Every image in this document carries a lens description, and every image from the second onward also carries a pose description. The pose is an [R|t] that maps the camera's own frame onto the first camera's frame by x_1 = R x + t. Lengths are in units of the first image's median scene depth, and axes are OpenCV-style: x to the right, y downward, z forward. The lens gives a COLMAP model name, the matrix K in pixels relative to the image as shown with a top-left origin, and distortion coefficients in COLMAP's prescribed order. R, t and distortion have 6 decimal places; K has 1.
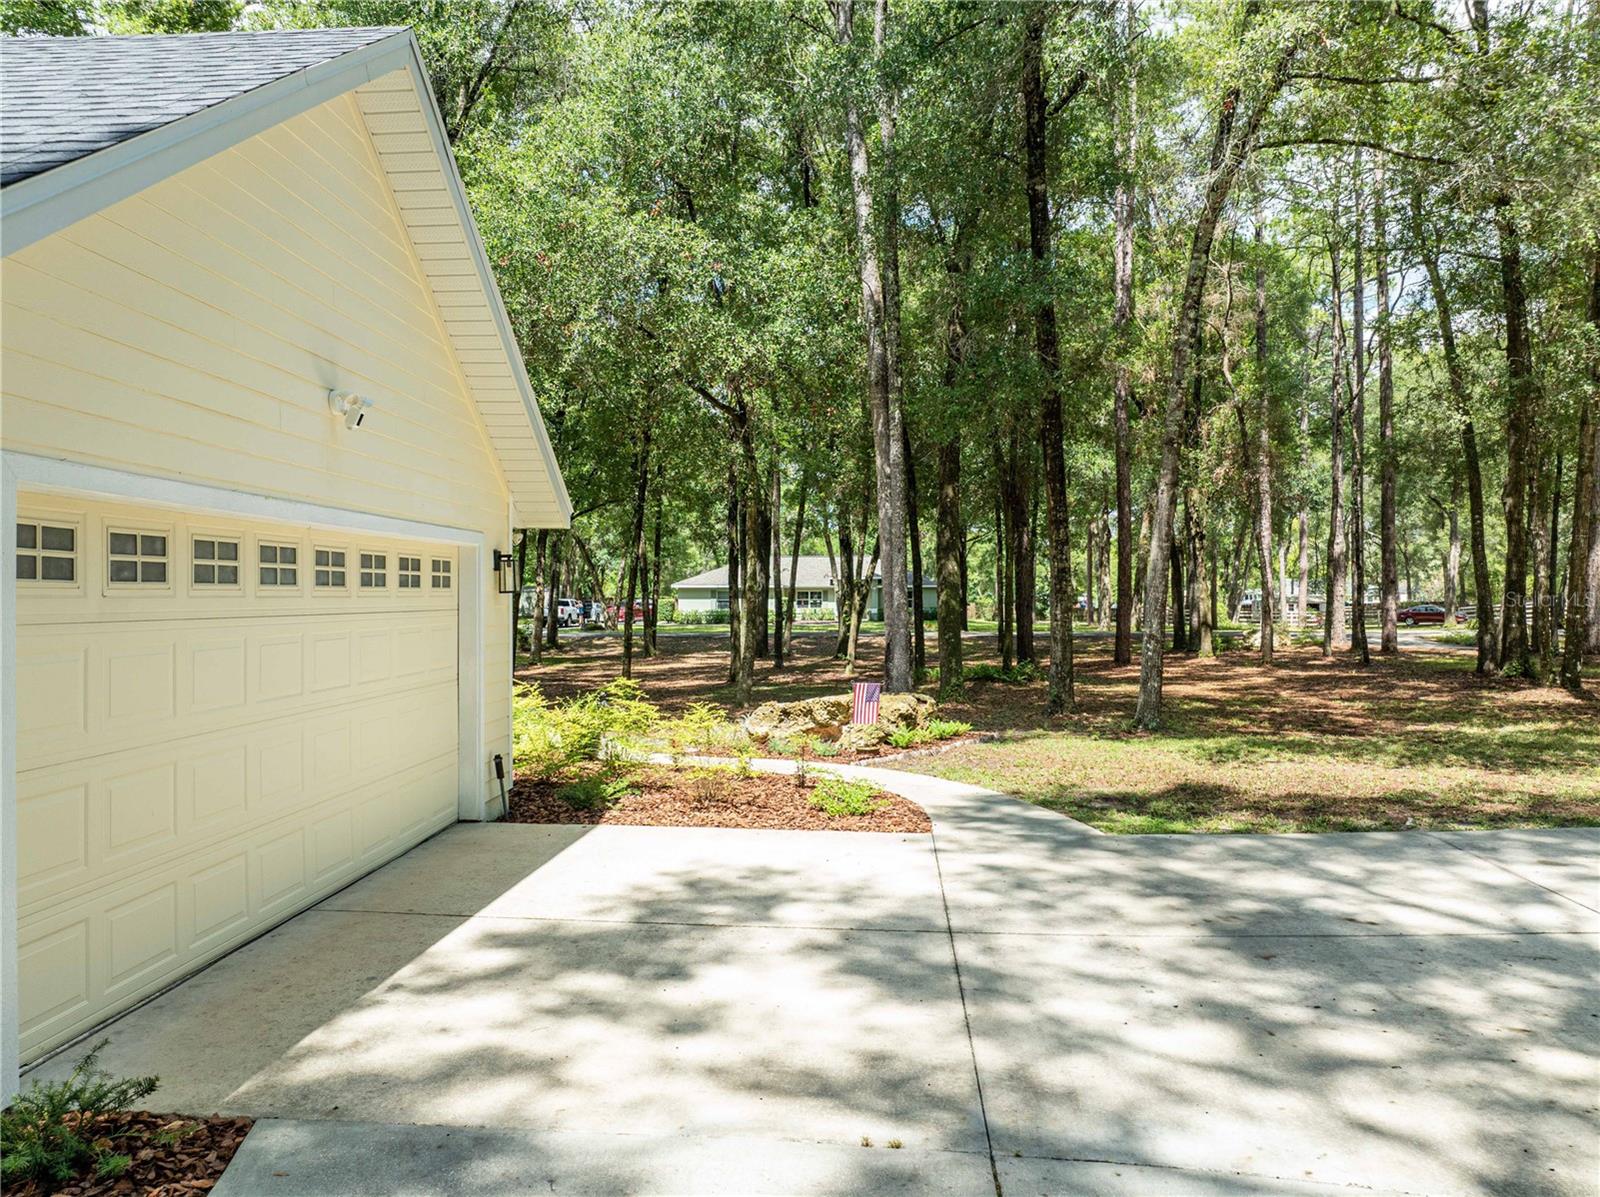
lens RADIAL K [[1134.1, 0, 808.5], [0, 1134.1, 599.1], [0, 0, 1]] dist [-0.070839, 0.038626]
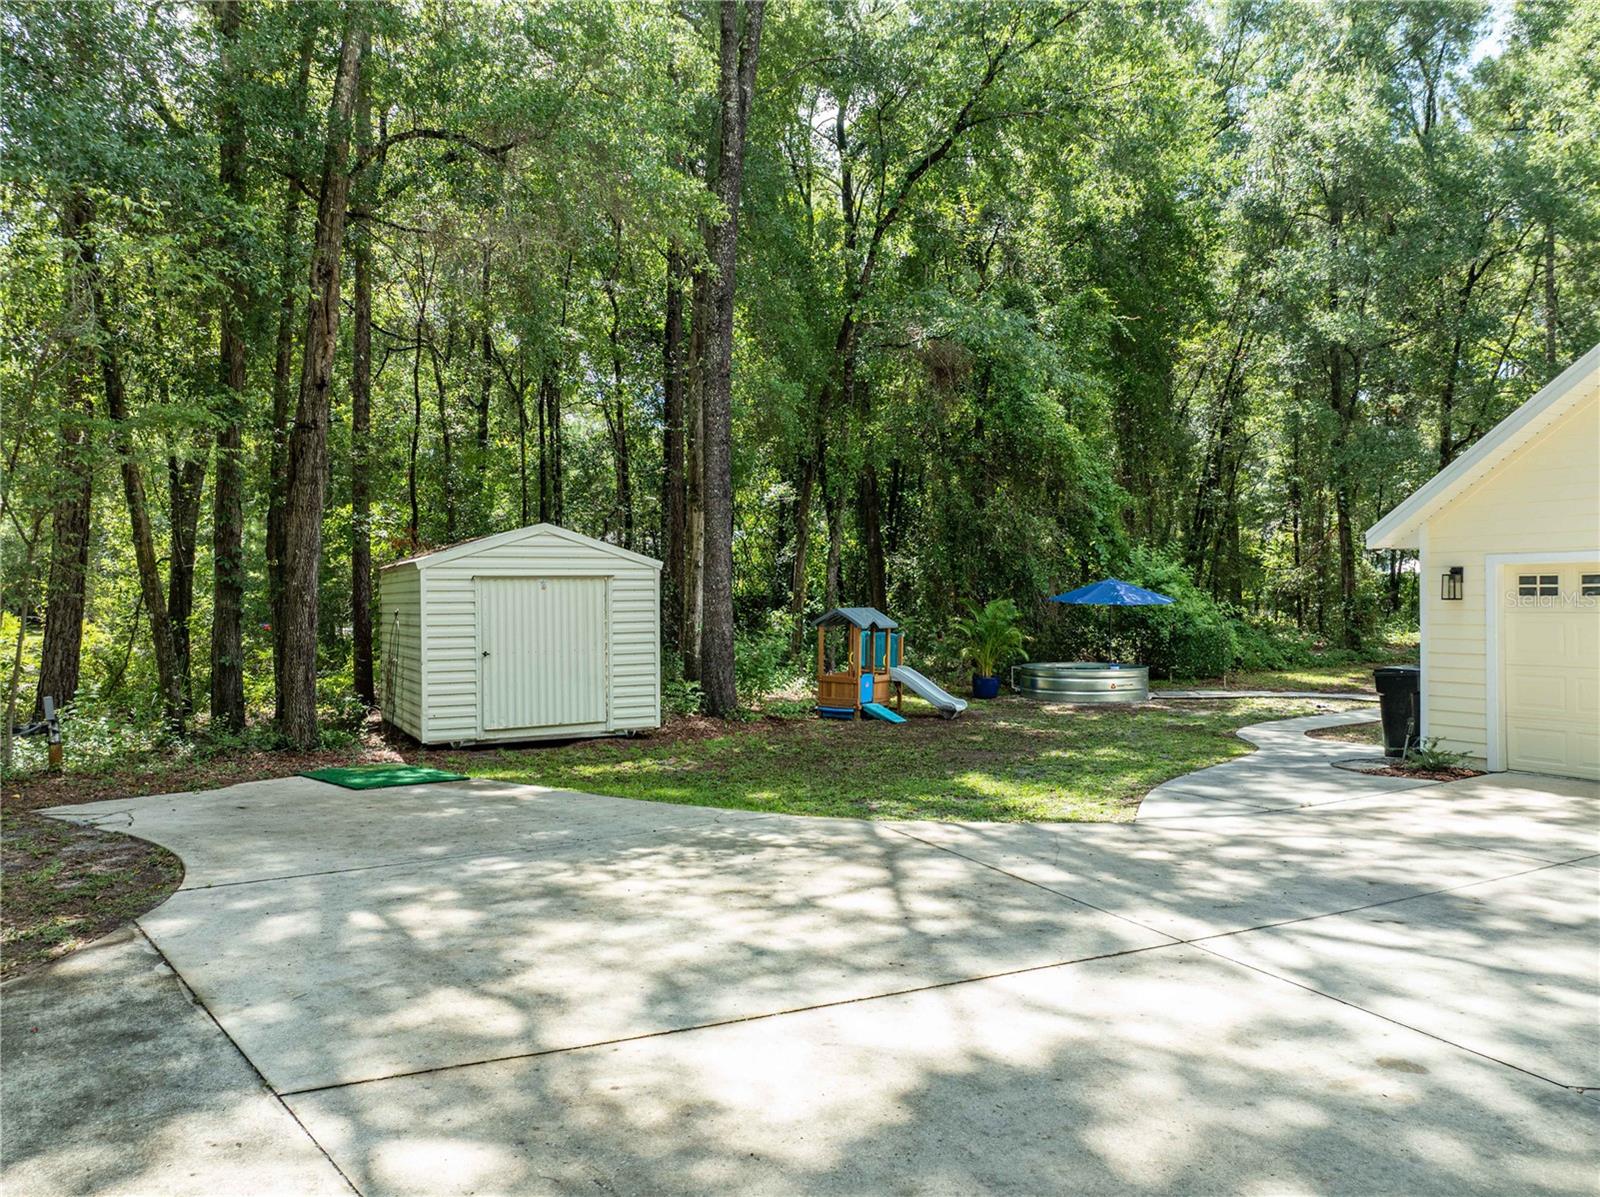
lens RADIAL K [[1132.8, 0, 807.6], [0, 1132.8, 600.7], [0, 0, 1]] dist [-0.072432, 0.046177]
pose [[-0.864498, 0.003101, -0.502626, 1.673742], [0.002686, 0.999995, 0.001551, -0.011005], [0.502629, -0.000009, -0.864502, 1.833870]]
